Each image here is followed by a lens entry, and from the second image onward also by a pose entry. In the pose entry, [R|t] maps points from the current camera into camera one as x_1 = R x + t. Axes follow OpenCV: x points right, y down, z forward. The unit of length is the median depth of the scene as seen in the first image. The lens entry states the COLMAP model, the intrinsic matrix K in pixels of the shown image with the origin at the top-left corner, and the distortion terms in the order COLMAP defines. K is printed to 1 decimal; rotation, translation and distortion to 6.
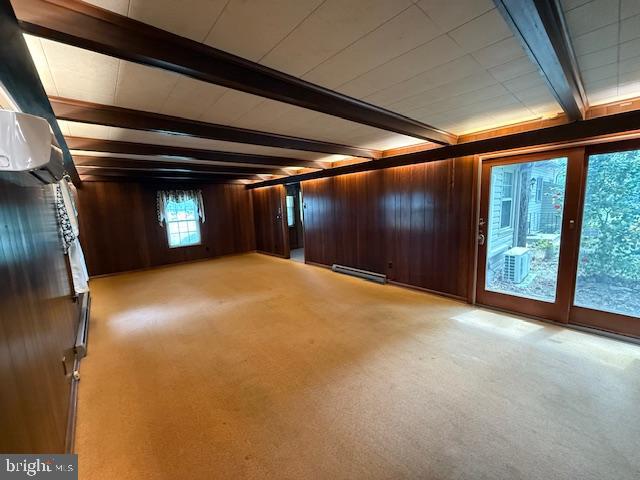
lens RADIAL K [[256.9, 0, 317.3], [0, 256.9, 236.8], [0, 0, 1]] dist [0.001101, 0.000243]
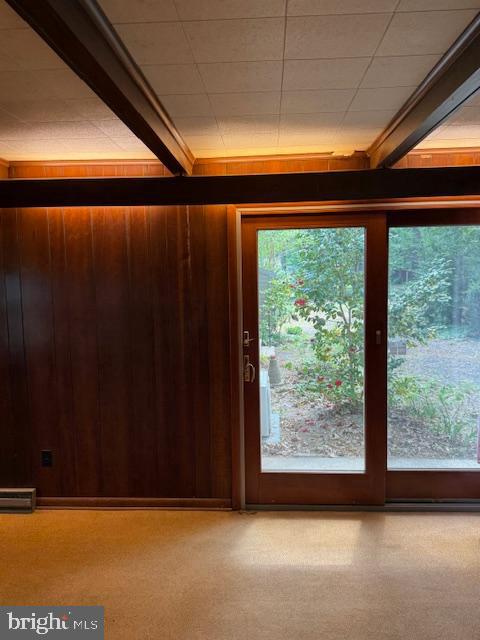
lens RADIAL K [[514.6, 0, 240.0], [0, 514.6, 320.0], [0, 0, 1]] dist [0.043444, -0.002570]
pose [[0.701960, -0.037111, 0.711249, -0.079757], [0.083324, 0.996063, -0.030264, -0.064194], [-0.707326, 0.080508, 0.702288, 0.306551]]
